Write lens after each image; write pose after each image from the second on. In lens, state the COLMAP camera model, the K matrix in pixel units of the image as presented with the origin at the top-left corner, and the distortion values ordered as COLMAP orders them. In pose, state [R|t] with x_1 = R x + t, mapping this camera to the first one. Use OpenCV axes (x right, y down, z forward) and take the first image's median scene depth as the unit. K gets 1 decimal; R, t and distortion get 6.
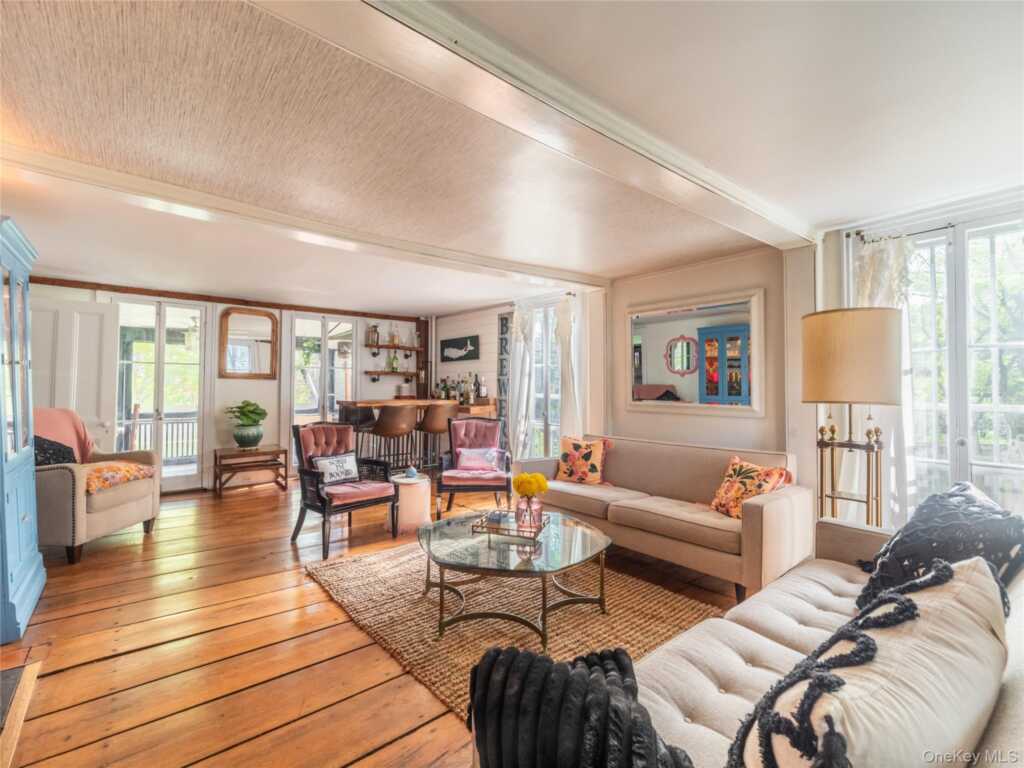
lens RADIAL K [[456.8, 0, 508.3], [0, 456.8, 381.6], [0, 0, 1]] dist [0.008718, -0.007944]
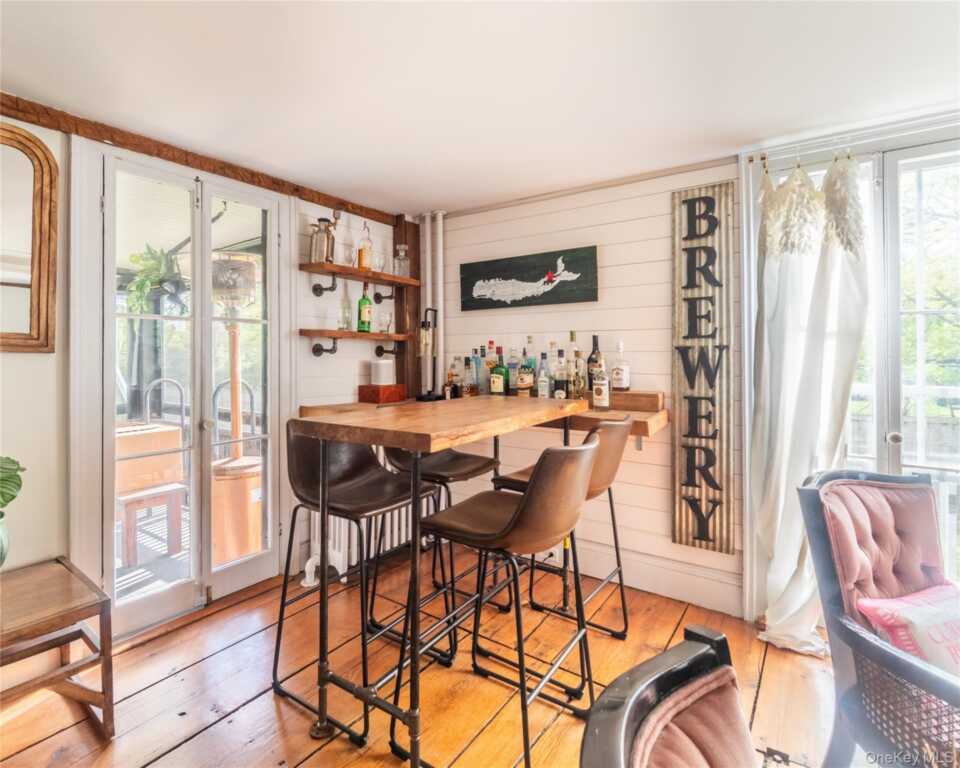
lens RADIAL K [[489.8, 0, 453.1], [0, 489.8, 352.6], [0, 0, 1]] dist [-0.004062, -0.001329]
pose [[0.967621, -0.008100, 0.252277, -0.291138], [0.006777, 0.999958, 0.006112, -0.003803], [-0.252316, -0.004205, 0.967636, 0.541510]]
